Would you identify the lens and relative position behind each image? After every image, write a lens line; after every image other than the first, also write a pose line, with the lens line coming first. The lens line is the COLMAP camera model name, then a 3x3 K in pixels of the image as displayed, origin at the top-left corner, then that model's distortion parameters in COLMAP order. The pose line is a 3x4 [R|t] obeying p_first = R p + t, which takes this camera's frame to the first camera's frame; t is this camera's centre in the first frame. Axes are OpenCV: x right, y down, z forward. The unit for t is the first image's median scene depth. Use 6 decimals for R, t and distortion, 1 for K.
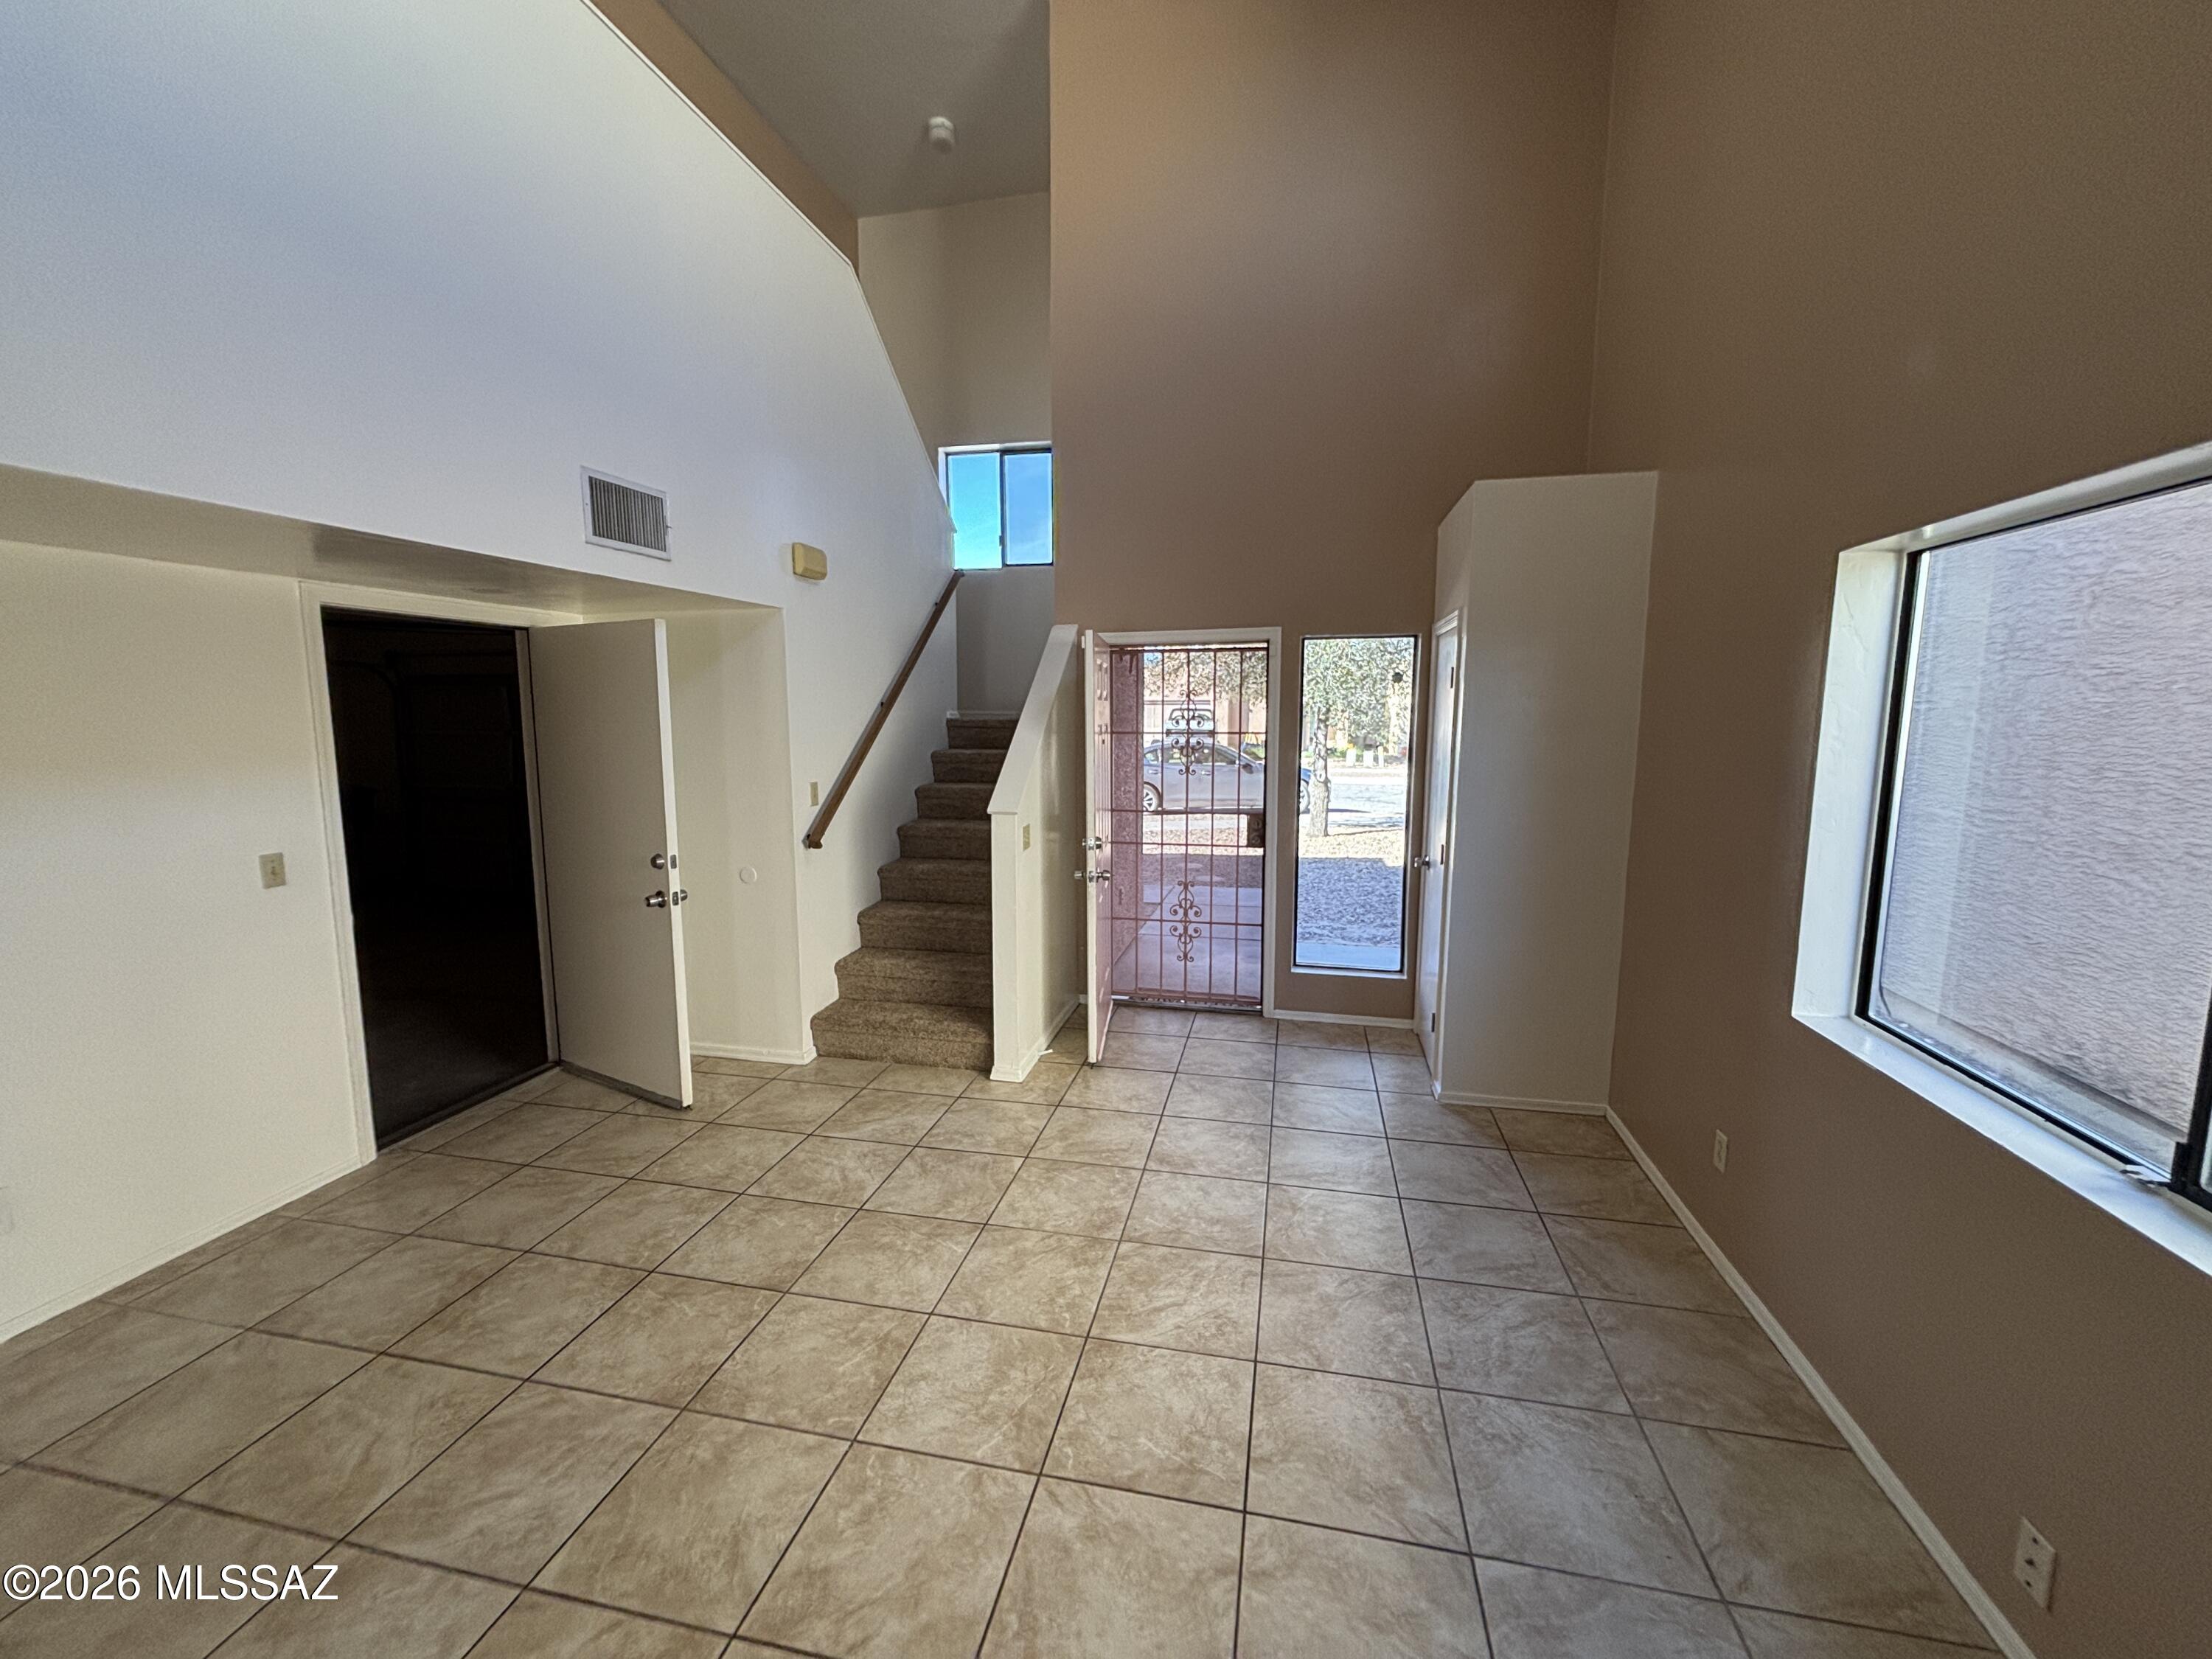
lens RADIAL K [[902.9, 0, 1102.9], [0, 902.9, 824.4], [0, 0, 1]] dist [0.014331, 0.000897]
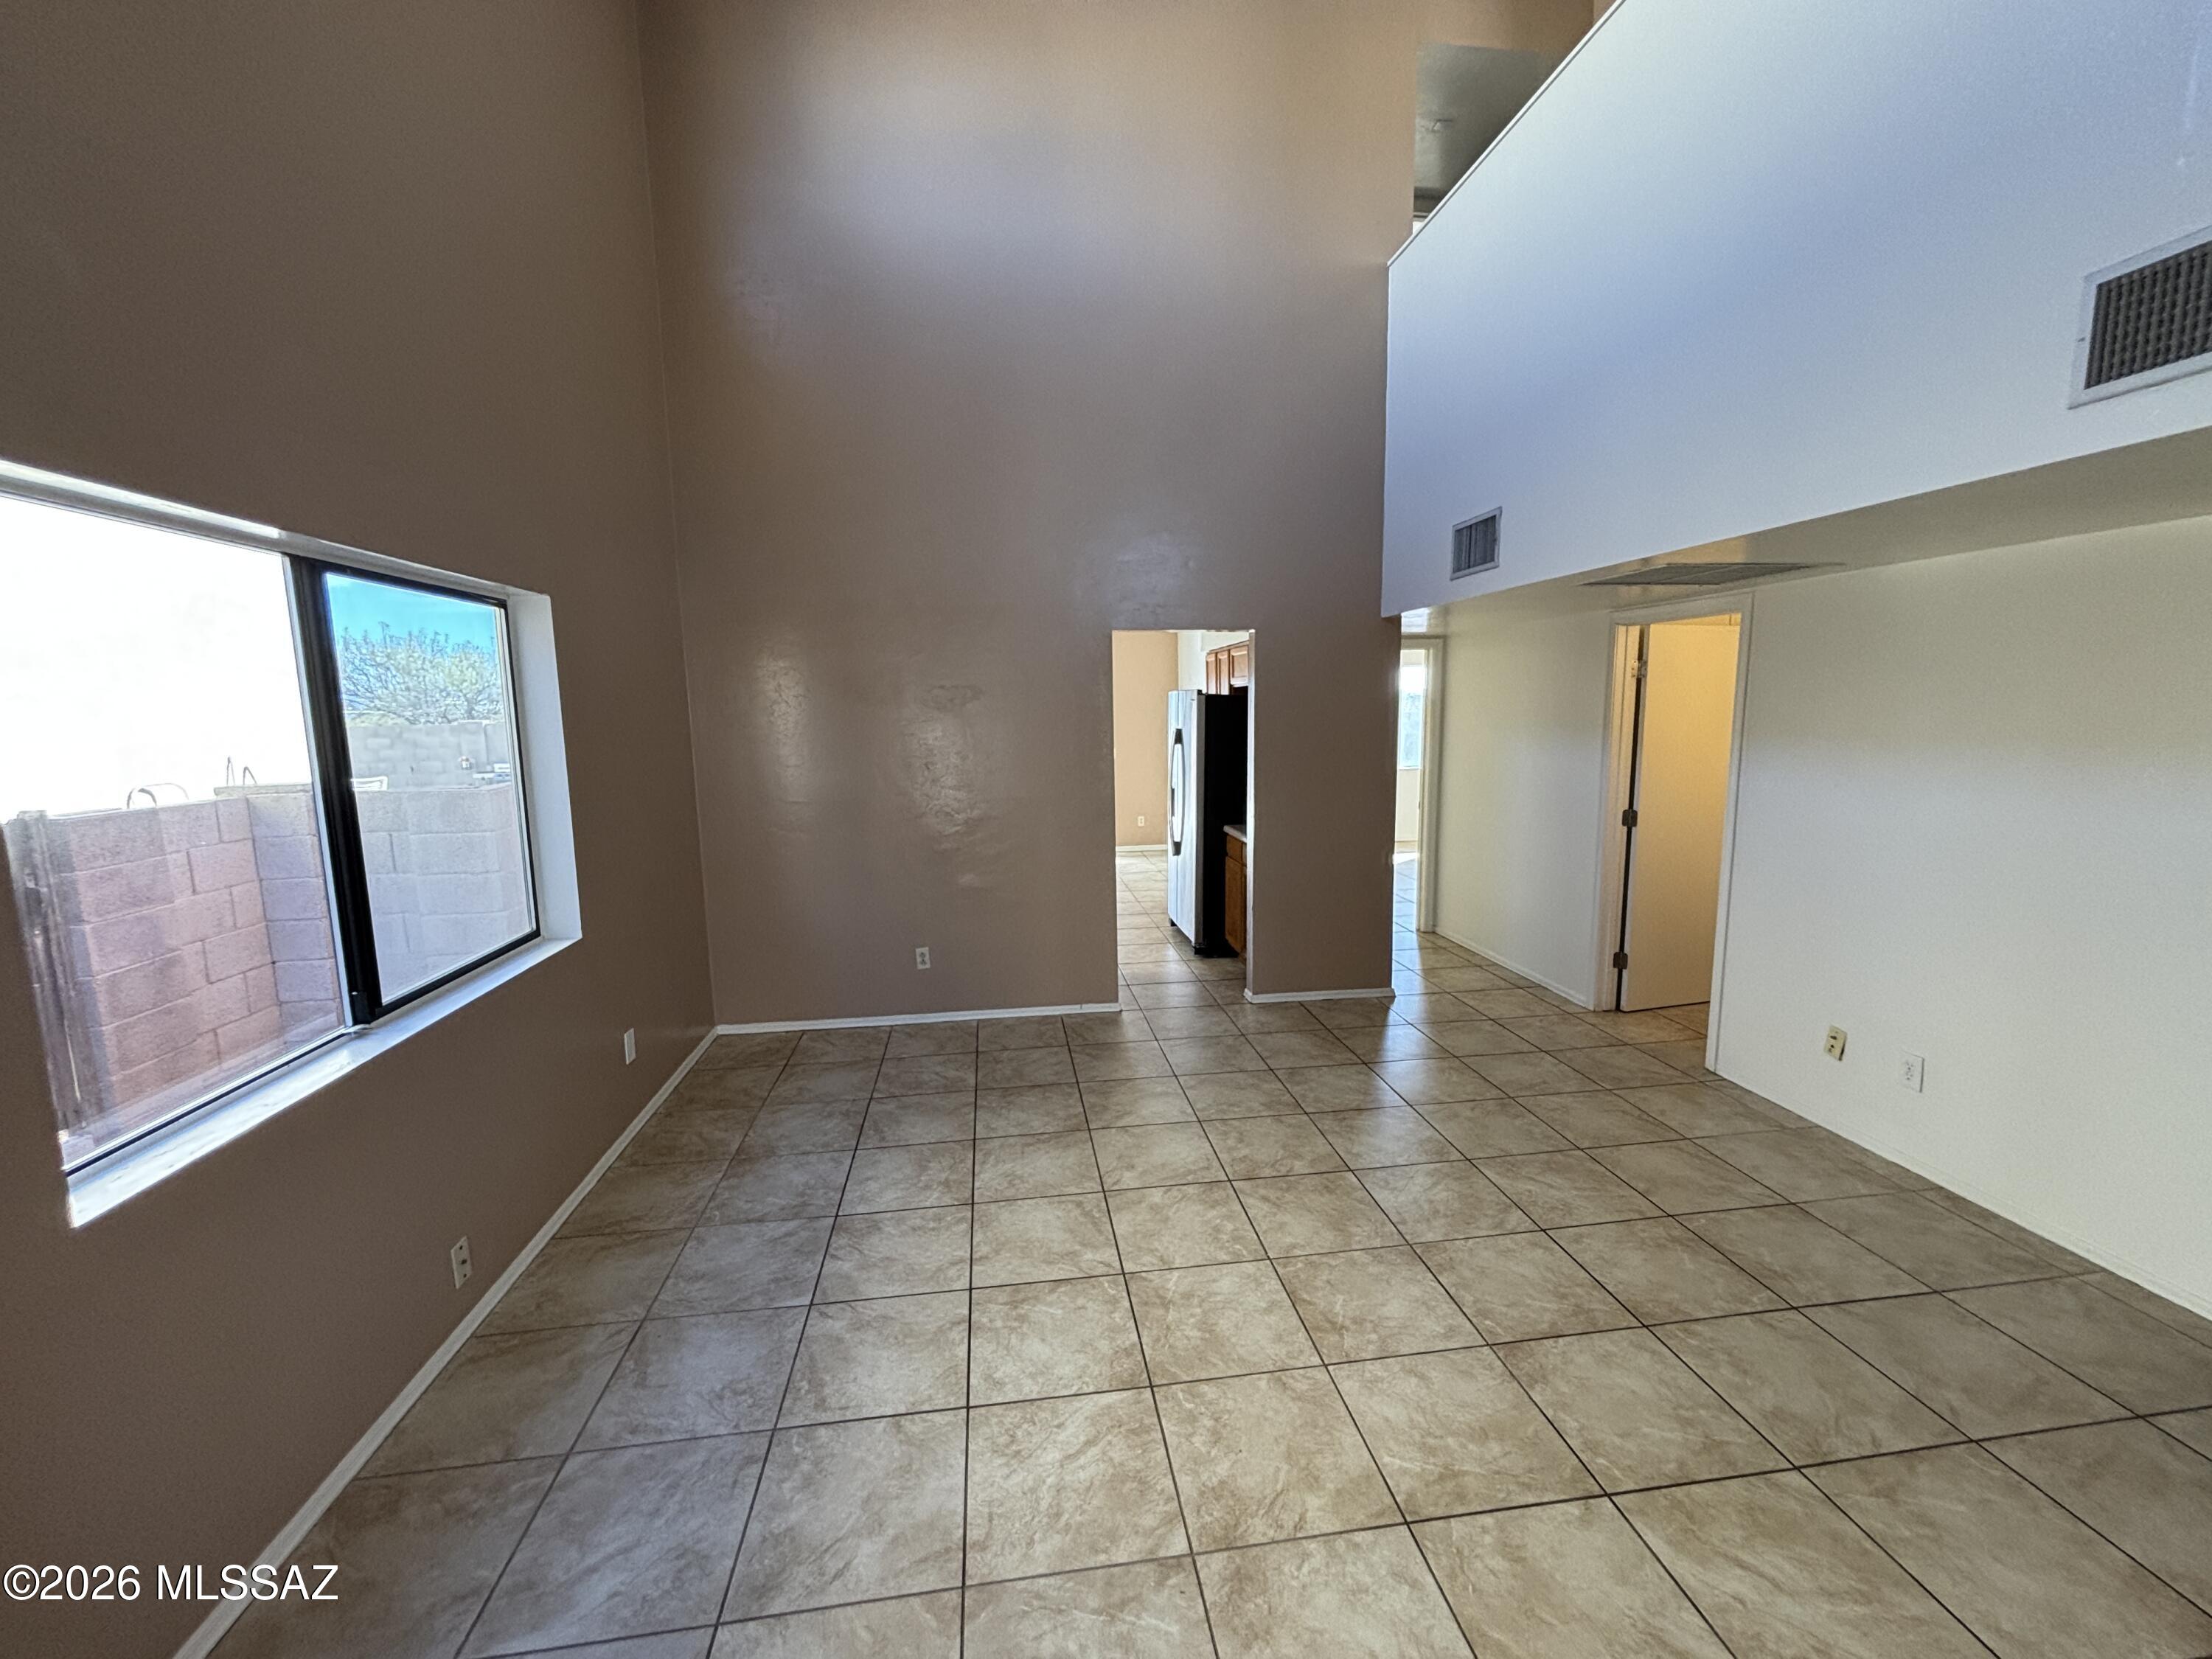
lens RADIAL K [[902.9, 0, 1115.0], [0, 902.9, 826.8], [0, 0, 1]] dist [0.014331, 0.000897]
pose [[-0.935132, 0.063236, -0.348610, 0.294266], [-0.030458, 0.965953, 0.256920, -0.212021], [0.352987, 0.250872, -0.901367, 1.629743]]
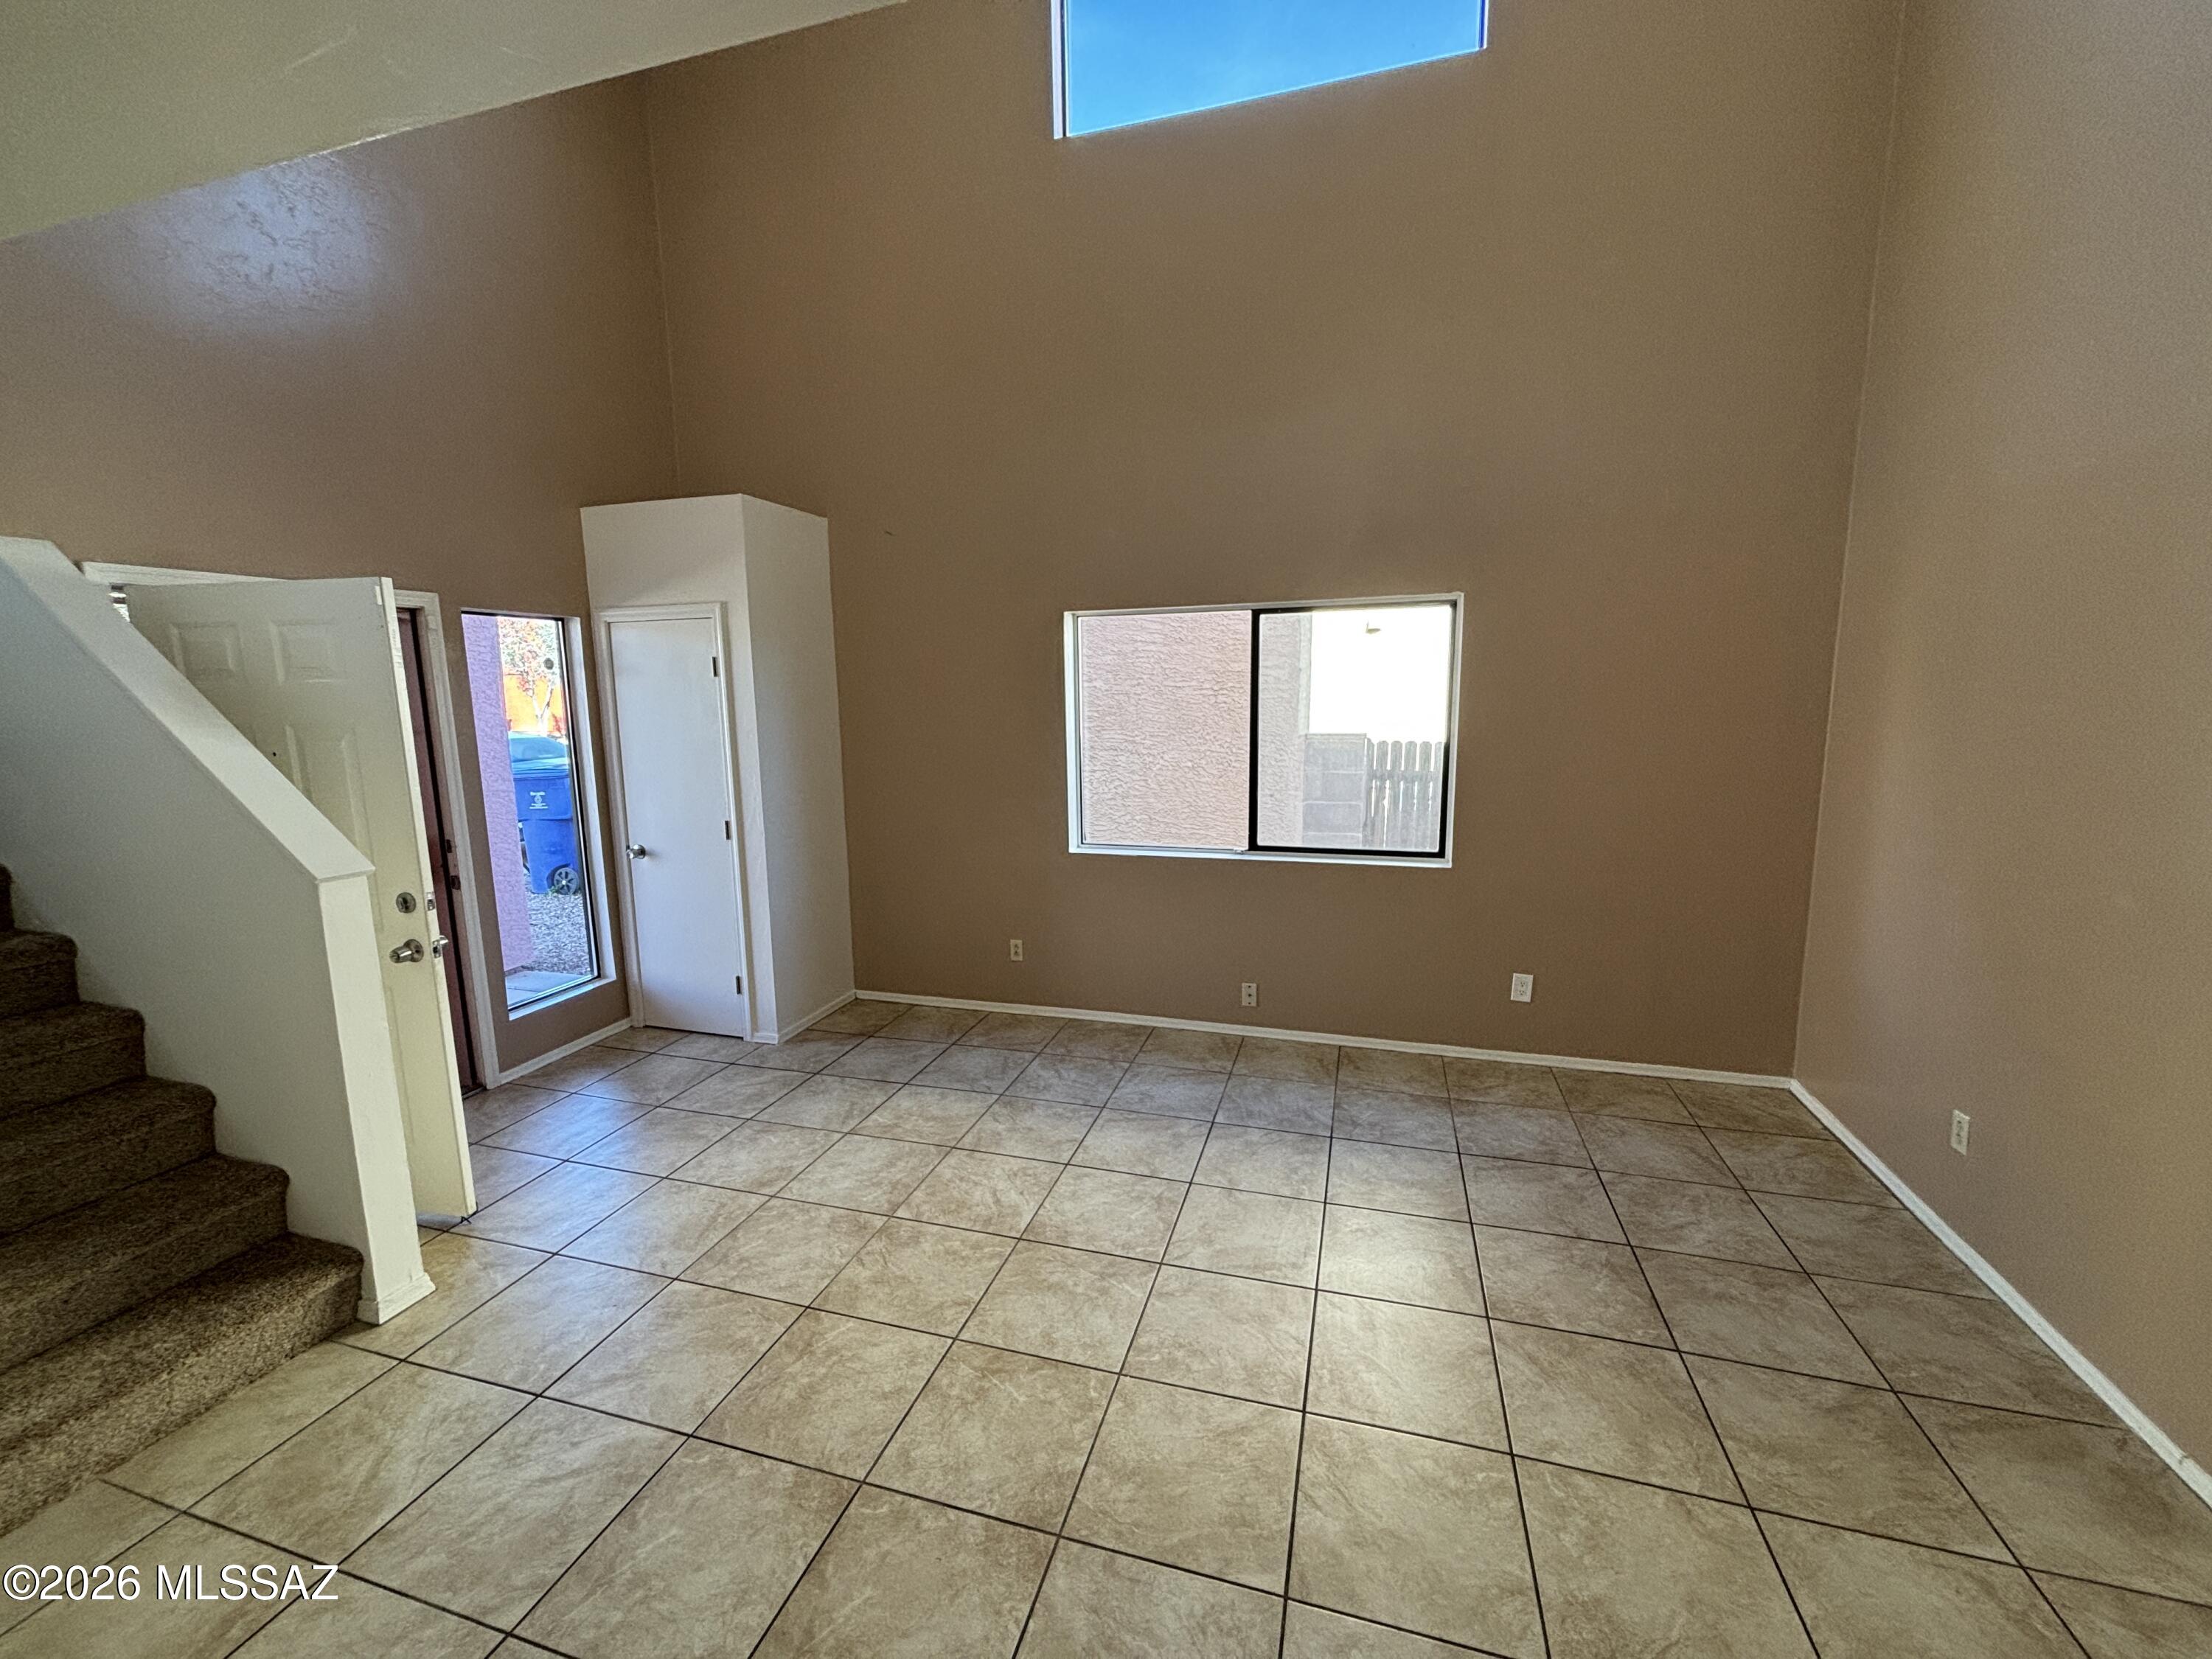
lens RADIAL K [[902.9, 0, 1105.4], [0, 902.9, 830.1], [0, 0, 1]] dist [0.014331, 0.000897]
pose [[0.075356, -0.154646, 0.985092, -1.033931], [0.143599, 0.979286, 0.142750, -0.089722], [-0.986763, 0.130702, 0.096002, 0.695698]]
